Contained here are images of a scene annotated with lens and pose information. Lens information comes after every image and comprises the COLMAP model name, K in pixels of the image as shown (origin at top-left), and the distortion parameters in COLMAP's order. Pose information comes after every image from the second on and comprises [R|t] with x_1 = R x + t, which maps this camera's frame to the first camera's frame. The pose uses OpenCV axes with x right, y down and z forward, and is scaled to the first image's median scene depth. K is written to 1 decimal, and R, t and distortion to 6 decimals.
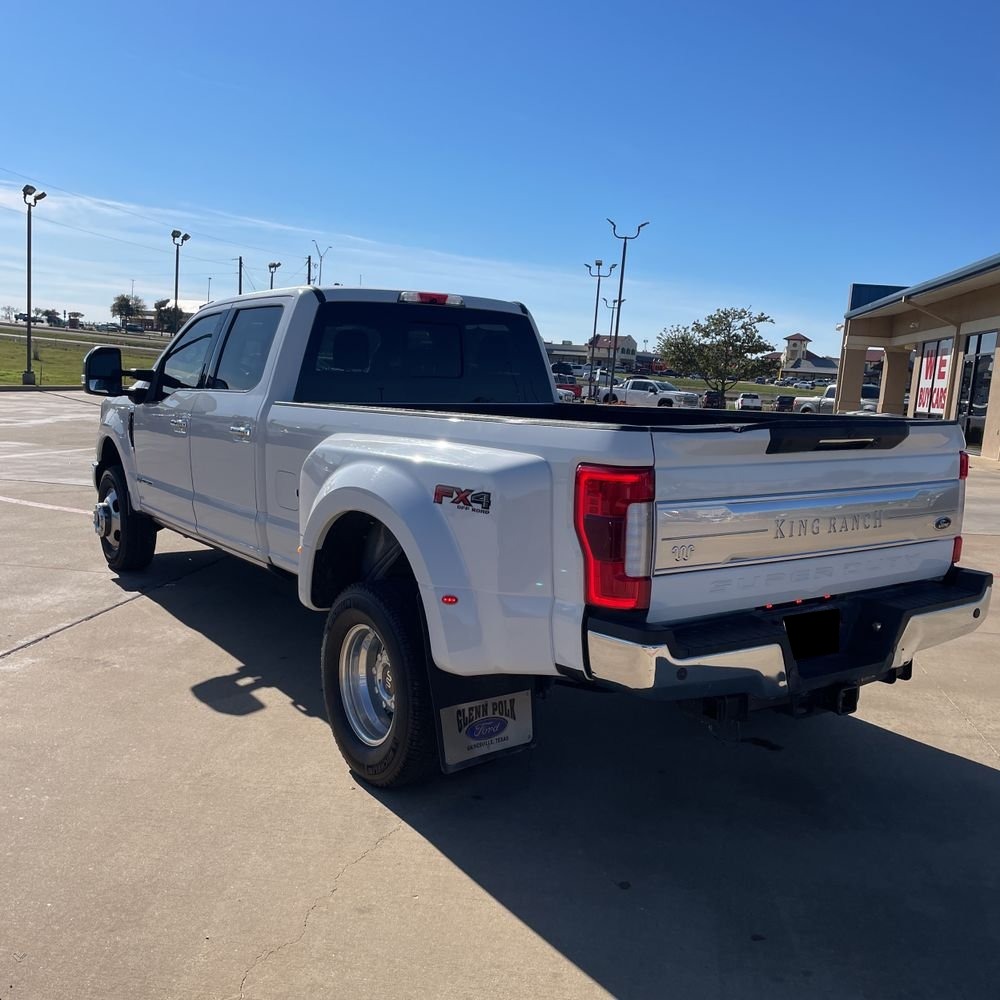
lens RADIAL K [[1024.8, 0, 520.1], [0, 1024.8, 494.5], [0, 0, 1]] dist [0.105678, -0.158895]
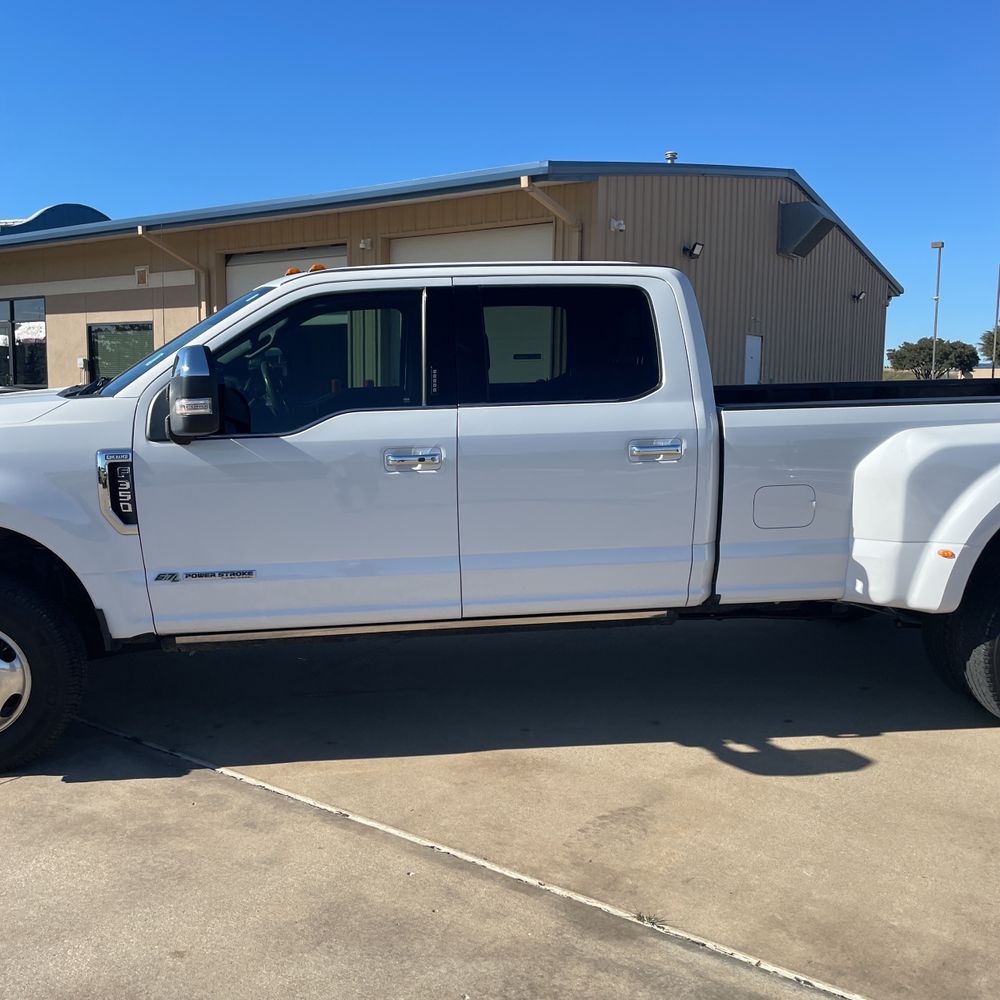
lens RADIAL K [[1034.3, 0, 495.6], [0, 1034.3, 480.7], [0, 0, 1]] dist [0.107479, -0.169780]
pose [[0.450152, -0.144053, 0.881256, -1.047722], [0.124098, 0.987417, 0.098016, -0.133851], [-0.884287, 0.065240, 0.462364, 0.769081]]
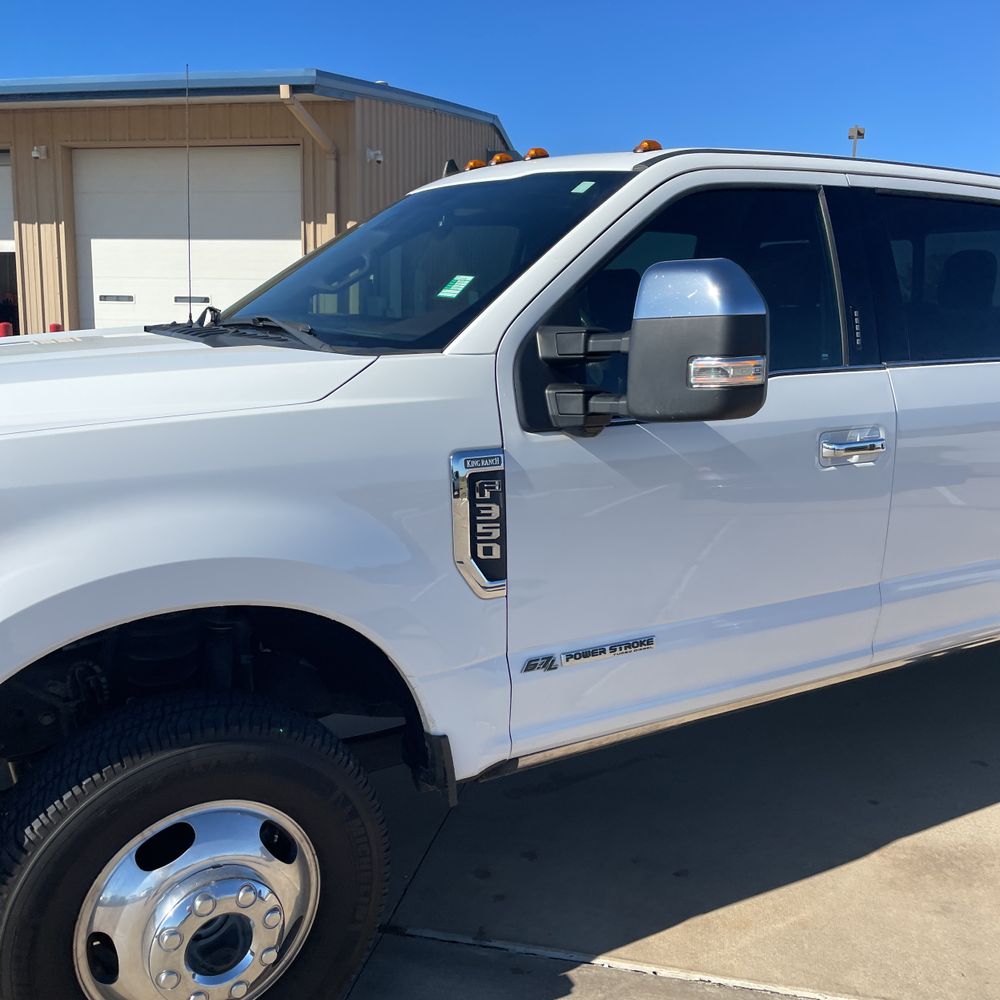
lens RADIAL K [[1024.8, 0, 520.1], [0, 1024.8, 494.5], [0, 0, 1]] dist [0.105678, -0.158895]
pose [[0.046694, -0.209899, 0.976607, -0.905817], [0.099829, 0.973760, 0.204514, -0.180324], [-0.993908, 0.087944, 0.066423, 1.314727]]
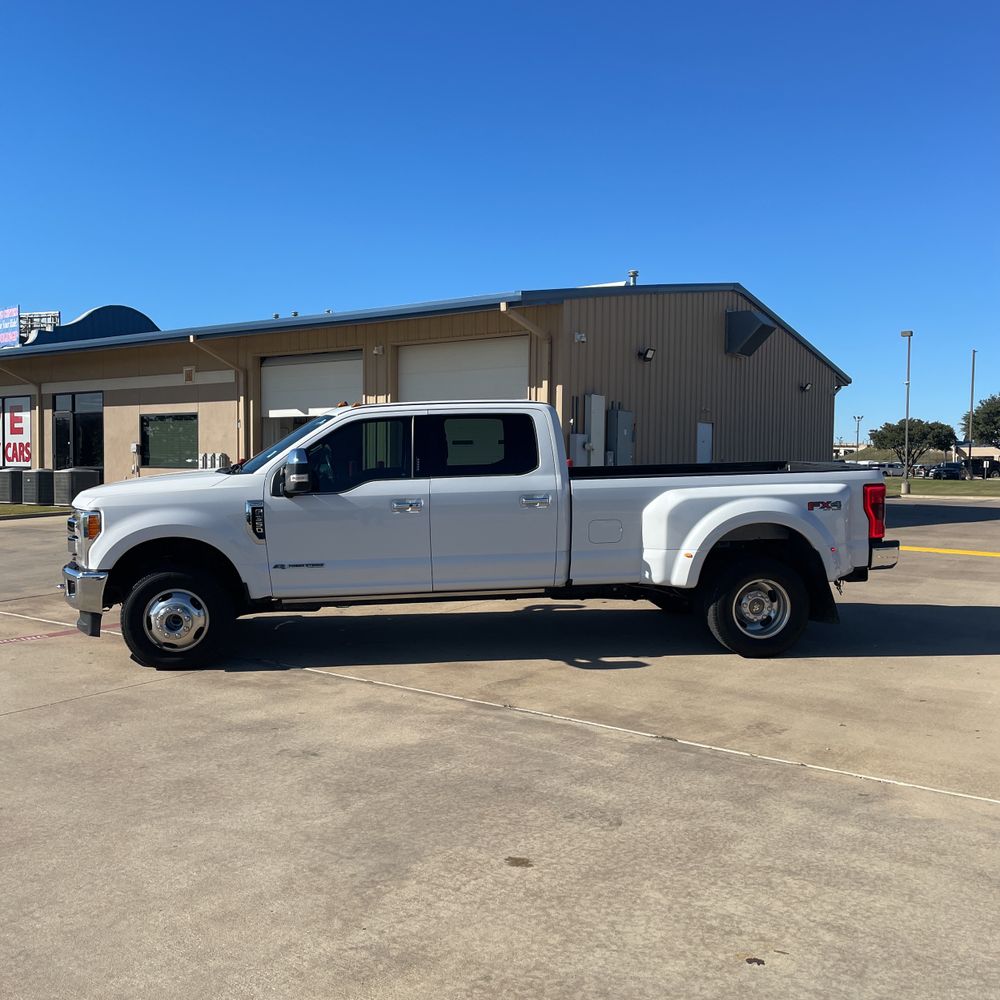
lens RADIAL K [[1048.3, 0, 500.0], [0, 1048.3, 500.0], [0, 0, 1]] dist [0.093695, -0.009804]
pose [[0.454872, -0.094584, 0.885520, -1.667755], [0.127361, 0.991032, 0.040432, -0.133141], [-0.881403, 0.094390, 0.462839, 0.361313]]
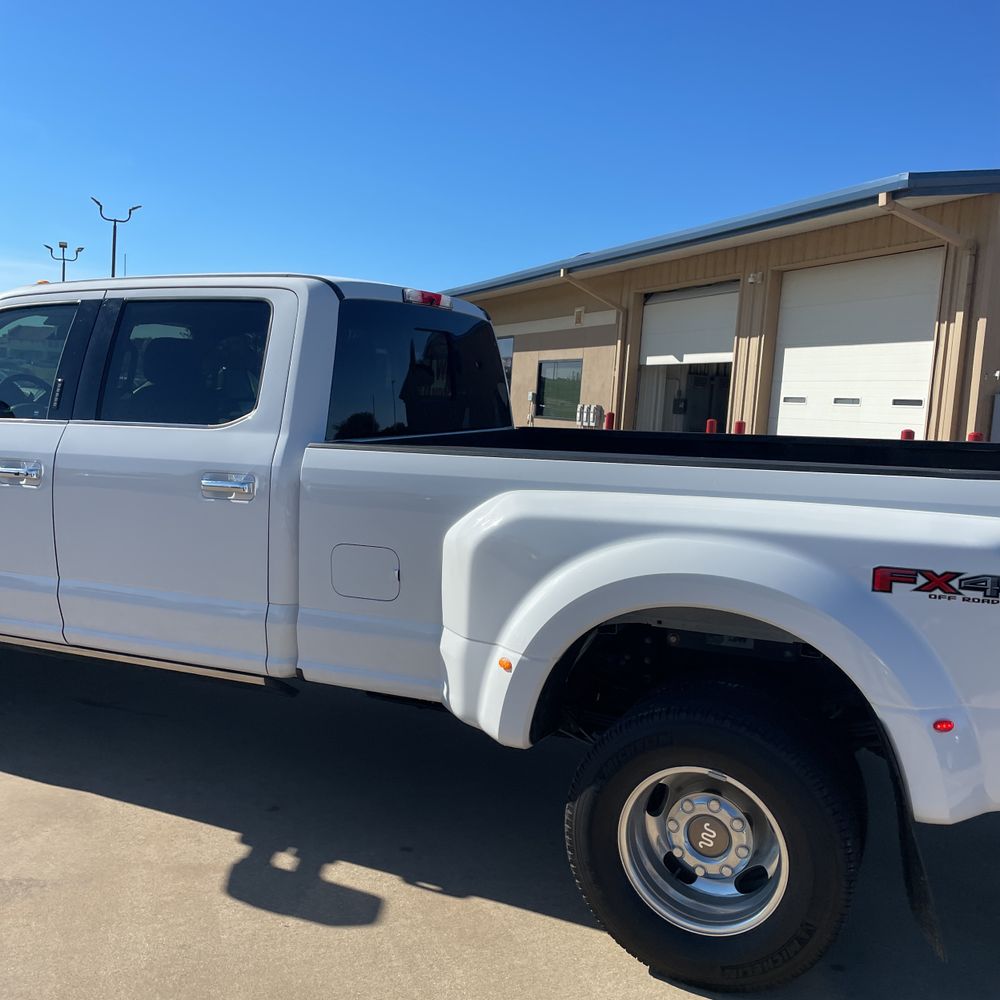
lens RADIAL K [[1025.6, 0, 481.6], [0, 1025.6, 478.2], [0, 0, 1]] dist [0.118320, -0.194722]
pose [[0.867378, -0.048155, 0.495315, -0.473842], [0.053377, 0.998568, 0.003610, -0.061953], [-0.494779, 0.023307, 0.868706, 0.343535]]
